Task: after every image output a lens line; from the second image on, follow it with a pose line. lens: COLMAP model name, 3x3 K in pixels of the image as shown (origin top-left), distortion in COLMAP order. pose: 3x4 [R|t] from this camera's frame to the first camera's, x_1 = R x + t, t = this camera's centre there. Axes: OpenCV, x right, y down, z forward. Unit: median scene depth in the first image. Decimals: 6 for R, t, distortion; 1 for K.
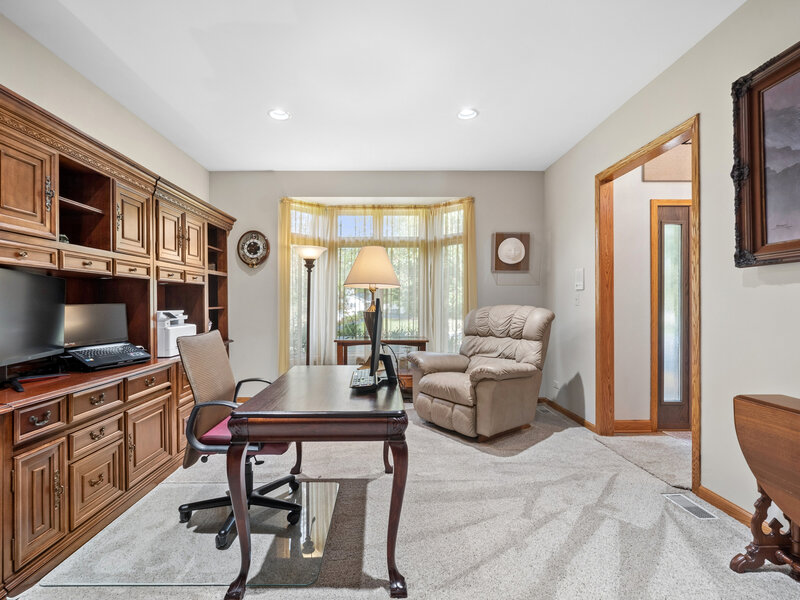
lens RADIAL K [[380.3, 0, 396.2], [0, 380.3, 300.2], [0, 0, 1]] dist [-0.002846, -0.000187]
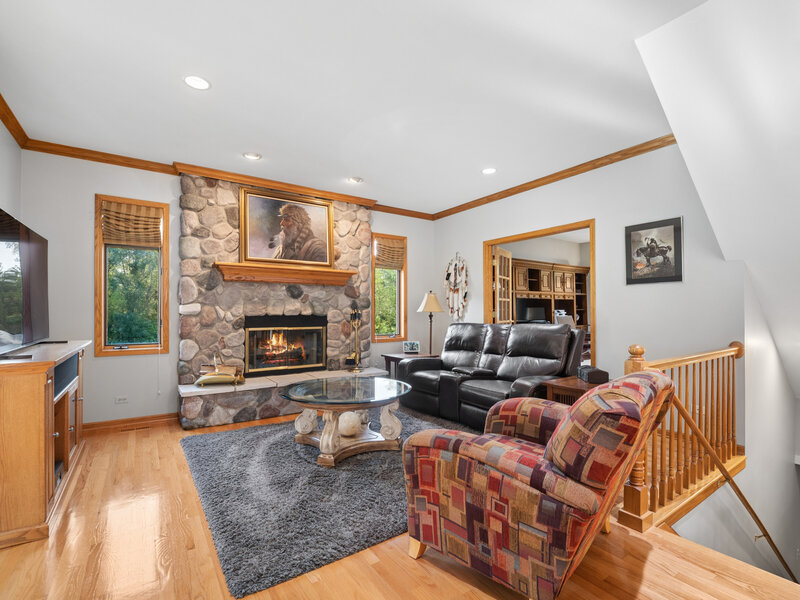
lens RADIAL K [[380.3, 0, 398.7], [0, 380.3, 304.7], [0, 0, 1]] dist [-0.002846, -0.000187]
pose [[0.543874, -0.005653, -0.839148, 1.118960], [0.003321, 0.999984, -0.004584, -0.001960], [0.839160, -0.000294, 0.543885, -1.514306]]
